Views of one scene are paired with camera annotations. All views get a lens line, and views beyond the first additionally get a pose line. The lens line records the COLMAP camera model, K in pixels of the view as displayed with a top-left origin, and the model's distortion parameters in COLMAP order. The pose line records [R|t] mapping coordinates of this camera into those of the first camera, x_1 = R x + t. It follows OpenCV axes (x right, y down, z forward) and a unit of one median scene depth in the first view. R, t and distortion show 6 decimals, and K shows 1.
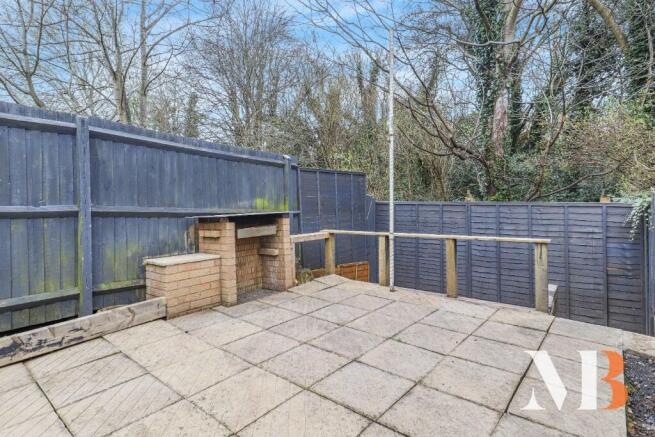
lens RADIAL K [[335.7, 0, 334.8], [0, 335.7, 205.1], [0, 0, 1]] dist [0.002548, -0.000232]
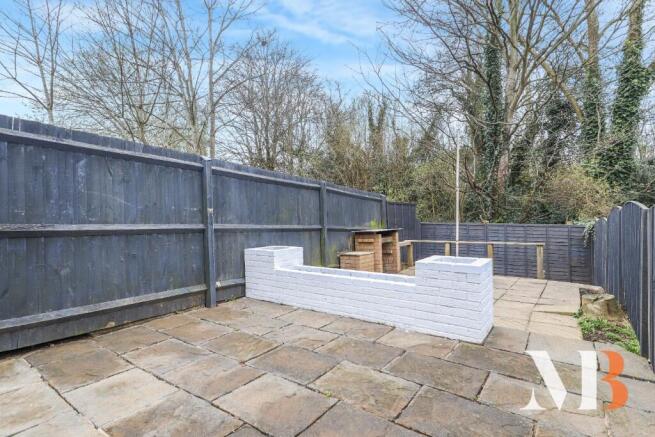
lens RADIAL K [[335.7, 0, 326.9], [0, 335.7, 219.1], [0, 0, 1]] dist [0.002548, -0.000232]
pose [[0.998394, 0.006771, 0.056239, -0.526315], [-0.005962, 0.999877, -0.014540, -0.003578], [-0.056330, 0.014182, 0.998311, -0.640860]]
